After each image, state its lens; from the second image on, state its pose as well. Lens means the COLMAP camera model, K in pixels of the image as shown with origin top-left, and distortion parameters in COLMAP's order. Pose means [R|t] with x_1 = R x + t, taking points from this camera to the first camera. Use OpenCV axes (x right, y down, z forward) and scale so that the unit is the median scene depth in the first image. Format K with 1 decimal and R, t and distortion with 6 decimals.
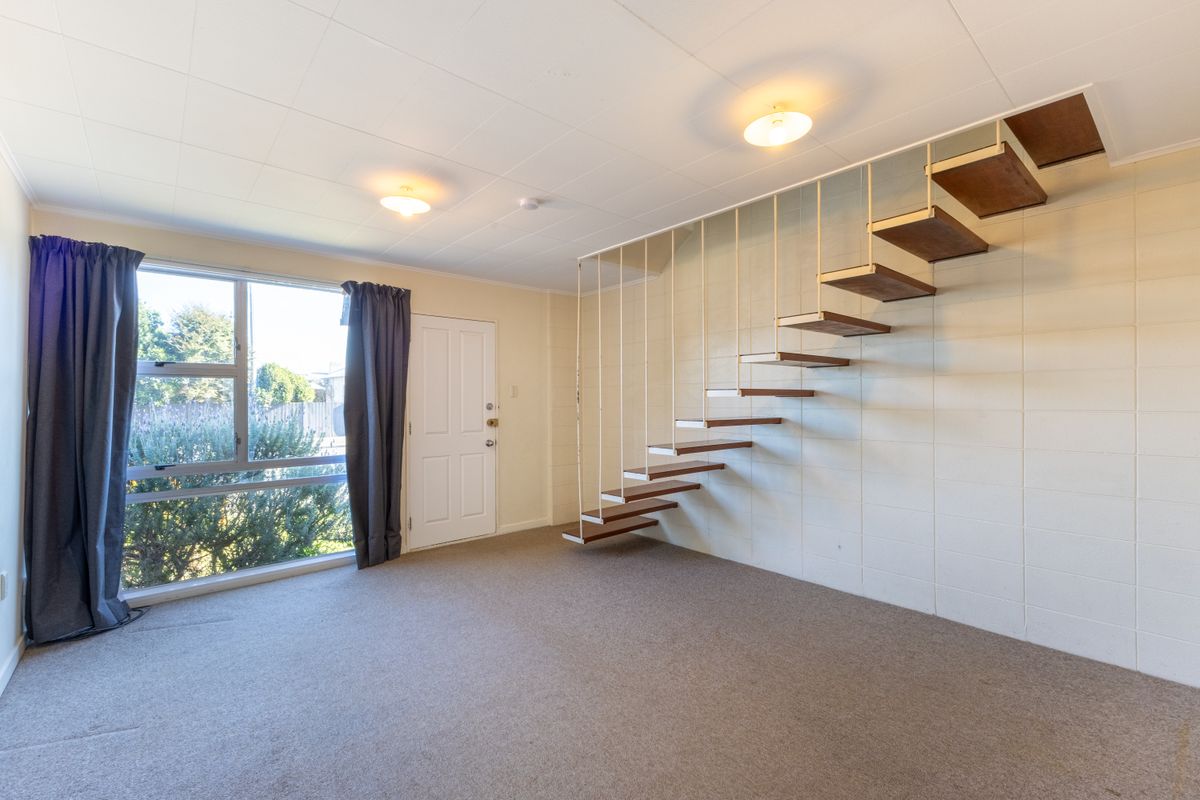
lens RADIAL K [[515.1, 0, 600.3], [0, 515.1, 398.6], [0, 0, 1]] dist [0.002231, -0.001063]
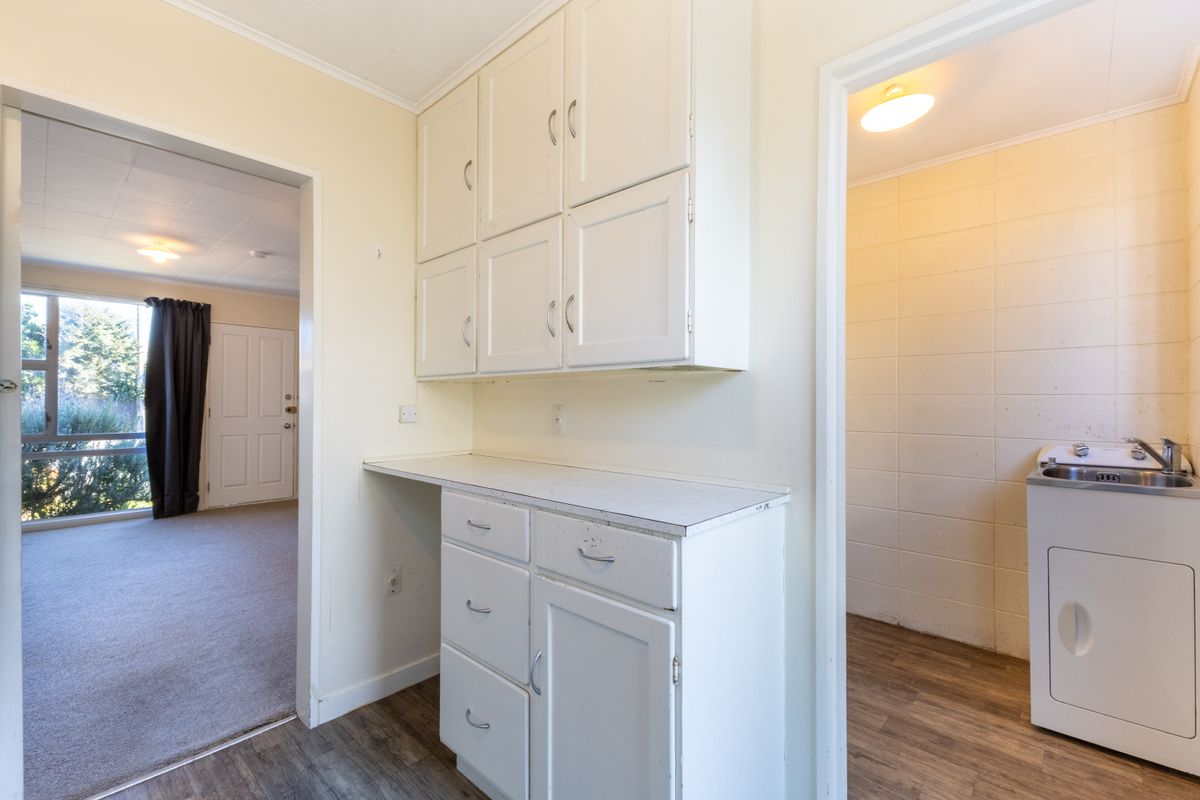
lens RADIAL K [[515.1, 0, 597.8], [0, 515.1, 398.8], [0, 0, 1]] dist [0.002231, -0.001063]
pose [[0.993667, 0.009836, 0.111938, 0.448744], [-0.009591, 0.999950, -0.002727, 0.017969], [-0.111959, 0.001636, 0.993711, -0.381083]]
